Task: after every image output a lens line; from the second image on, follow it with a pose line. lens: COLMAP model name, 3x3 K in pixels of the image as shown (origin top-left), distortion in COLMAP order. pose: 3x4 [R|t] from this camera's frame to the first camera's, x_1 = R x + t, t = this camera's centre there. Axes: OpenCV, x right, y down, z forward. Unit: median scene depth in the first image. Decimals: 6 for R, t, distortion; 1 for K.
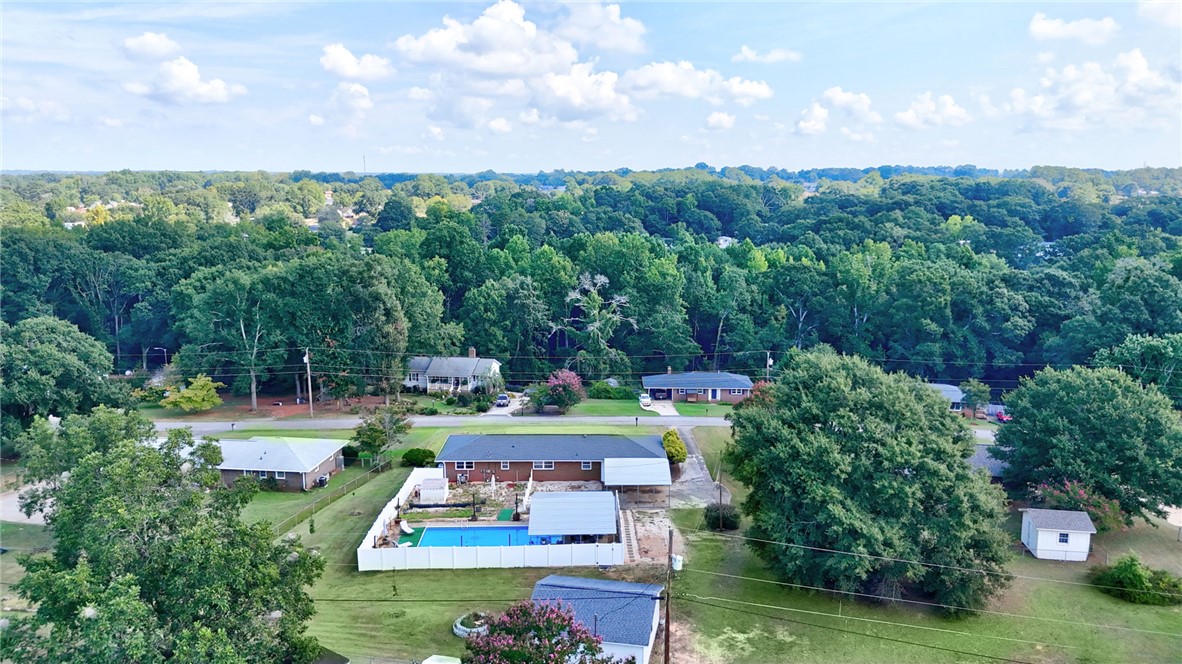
lens RADIAL K [[888.5, 0, 592.9], [0, 888.5, 334.2], [0, 0, 1]] dist [0.050597, -0.040536]
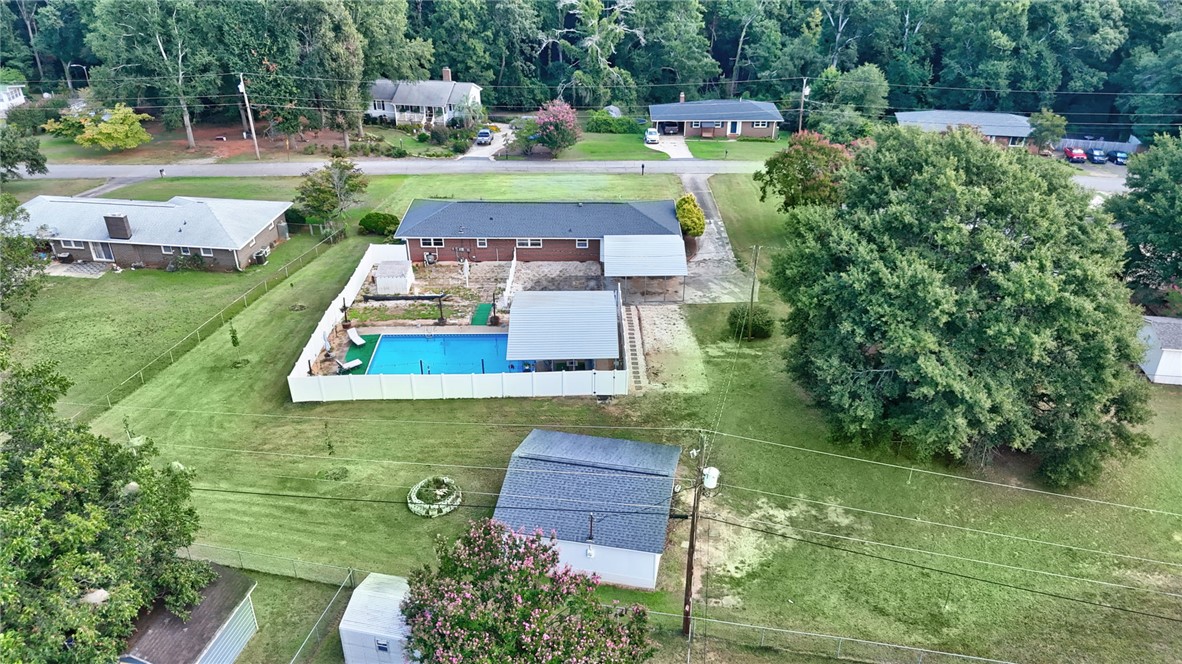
lens RADIAL K [[888.5, 0, 588.9], [0, 888.5, 341.1], [0, 0, 1]] dist [0.050597, -0.040536]
pose [[0.999994, 0.000846, -0.003236, 0.001742], [0.000276, 0.943290, 0.331971, -0.035693], [0.003334, -0.331970, 0.943284, 0.200588]]
